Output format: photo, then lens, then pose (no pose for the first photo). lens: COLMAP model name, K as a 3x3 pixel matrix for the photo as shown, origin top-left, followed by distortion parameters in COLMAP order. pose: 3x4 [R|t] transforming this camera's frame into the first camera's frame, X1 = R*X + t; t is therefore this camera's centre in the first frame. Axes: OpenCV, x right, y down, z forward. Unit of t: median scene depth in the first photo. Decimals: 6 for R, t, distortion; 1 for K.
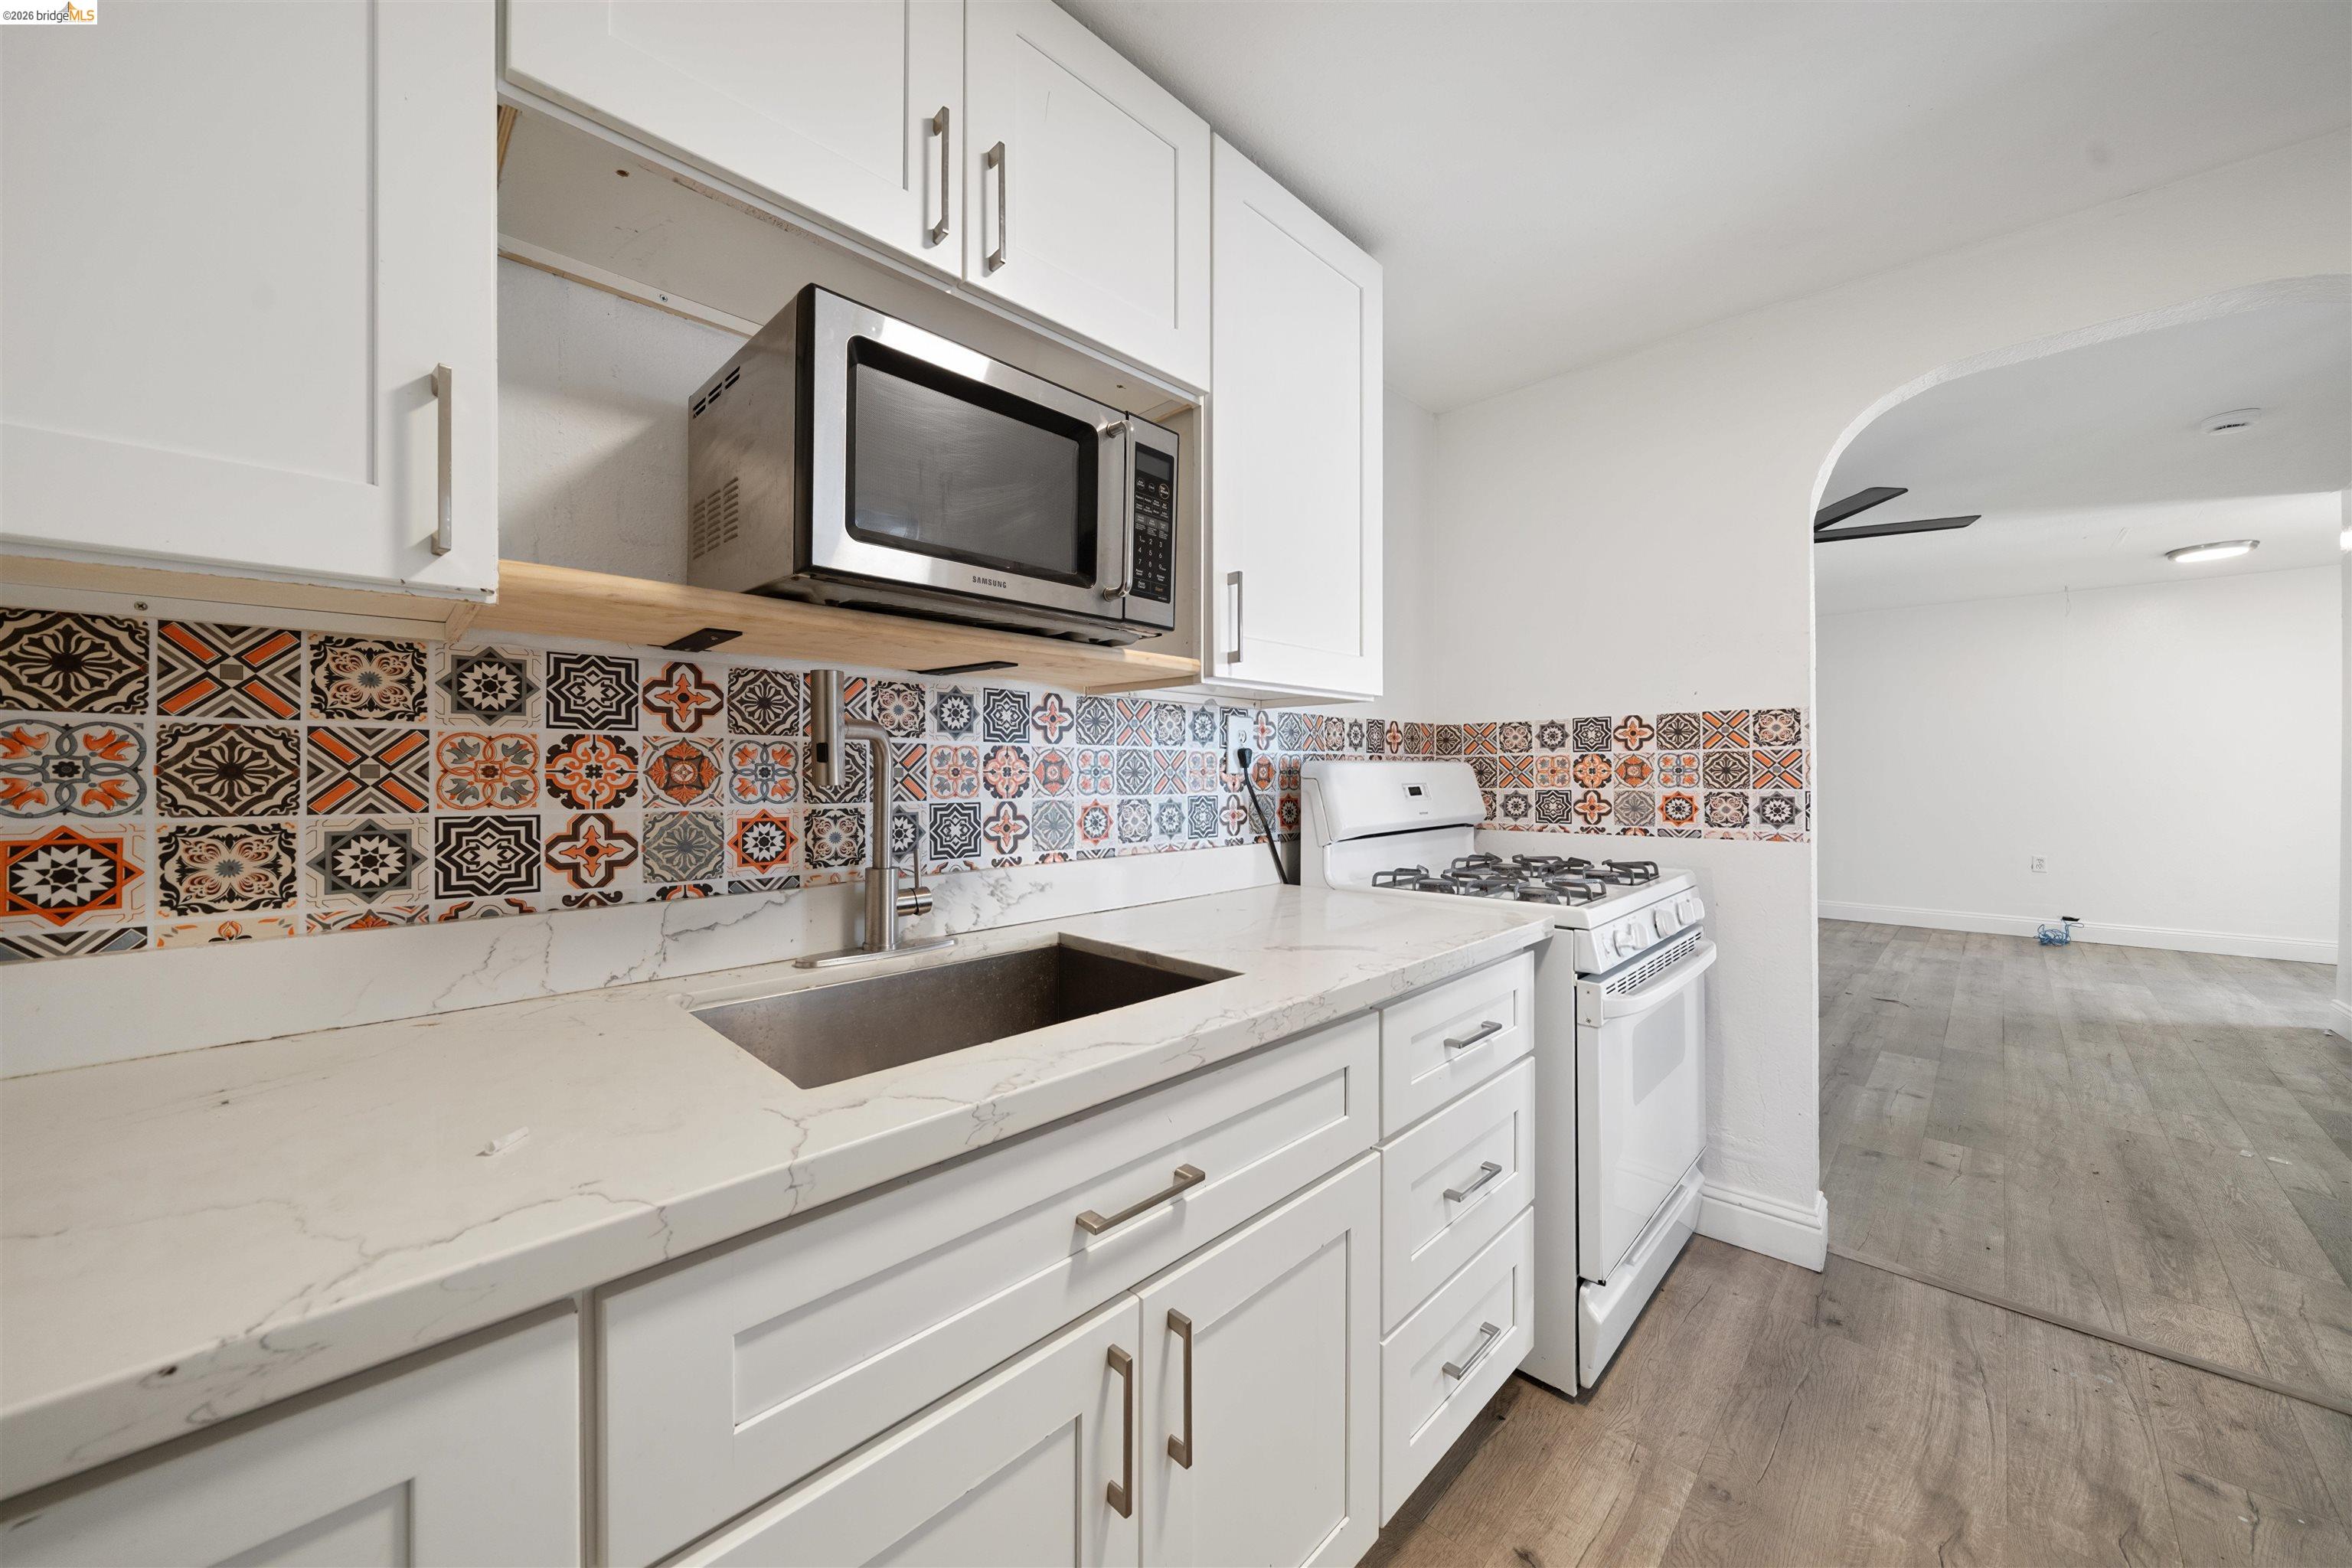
lens RADIAL K [[797.9, 0, 1177.4], [0, 797.9, 780.2], [0, 0, 1]] dist [0.001840, -0.000186]
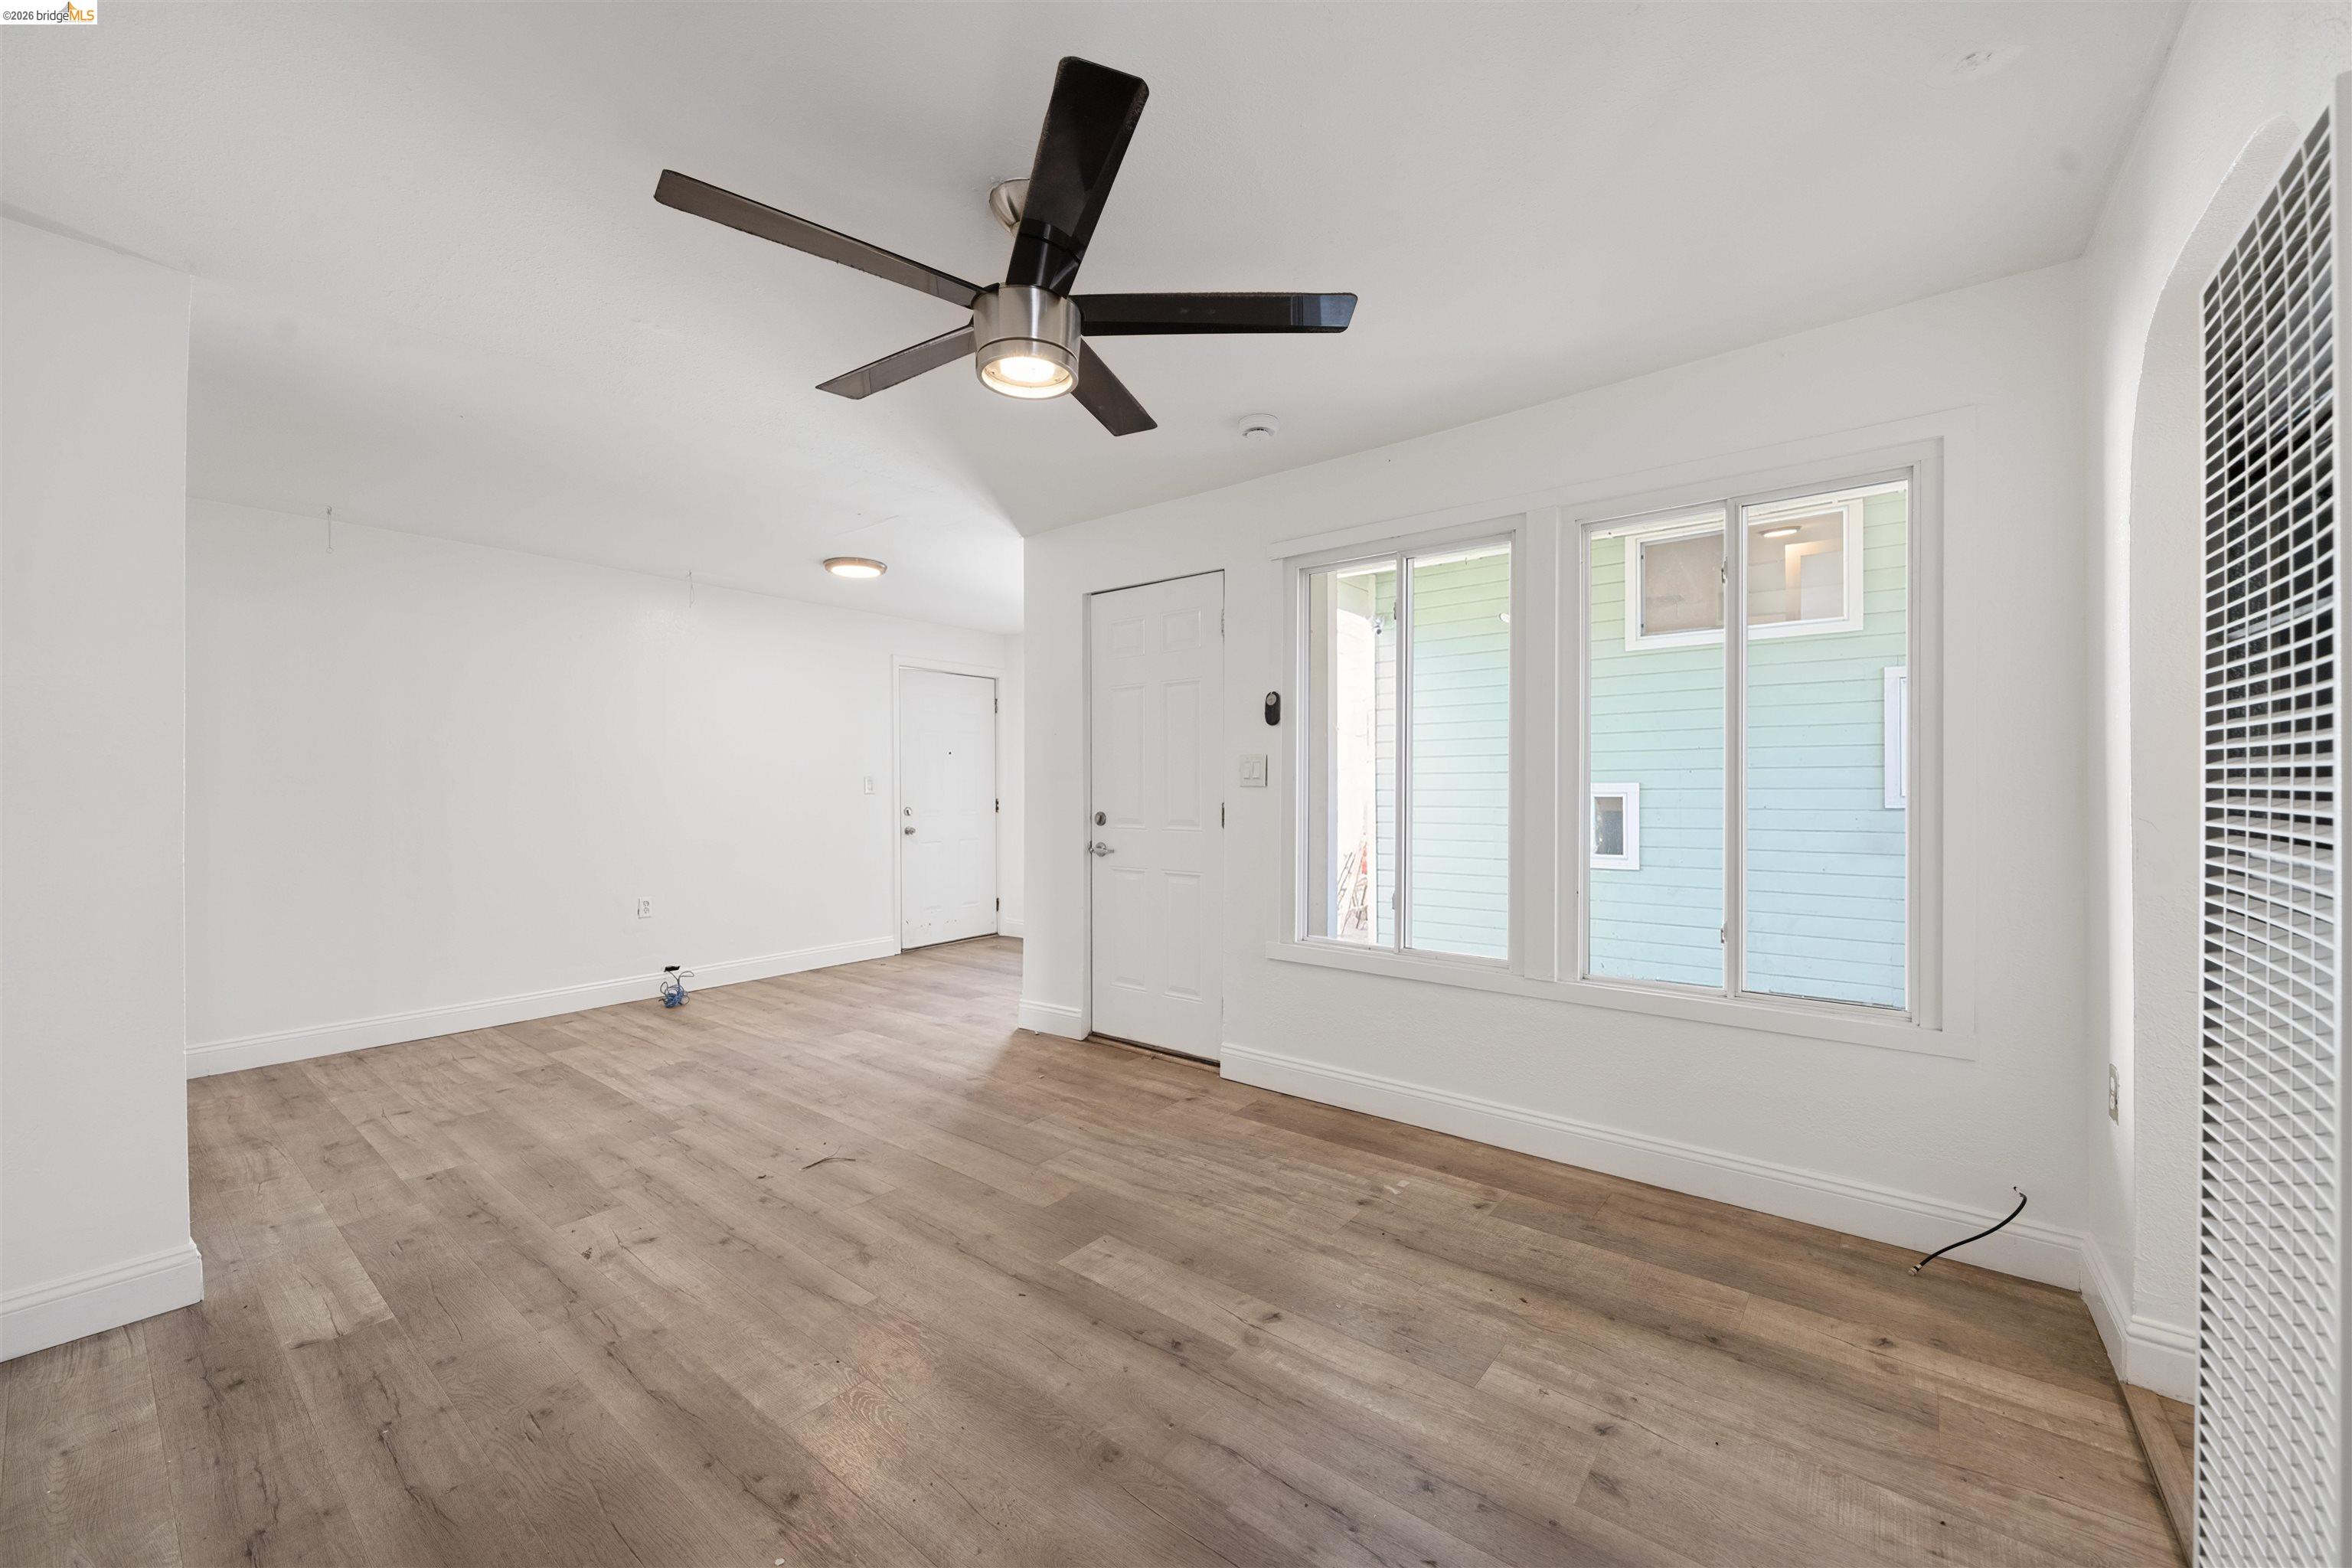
lens RADIAL K [[894.8, 0, 1151.7], [0, 894.8, 791.5], [0, 0, 1]] dist [-0.009952, 0.000042]
pose [[-0.106832, 0.018472, 0.994105, 0.299730], [0.002703, 0.999829, -0.018288, 0.013450], [-0.994273, 0.000733, -0.106864, 1.340780]]
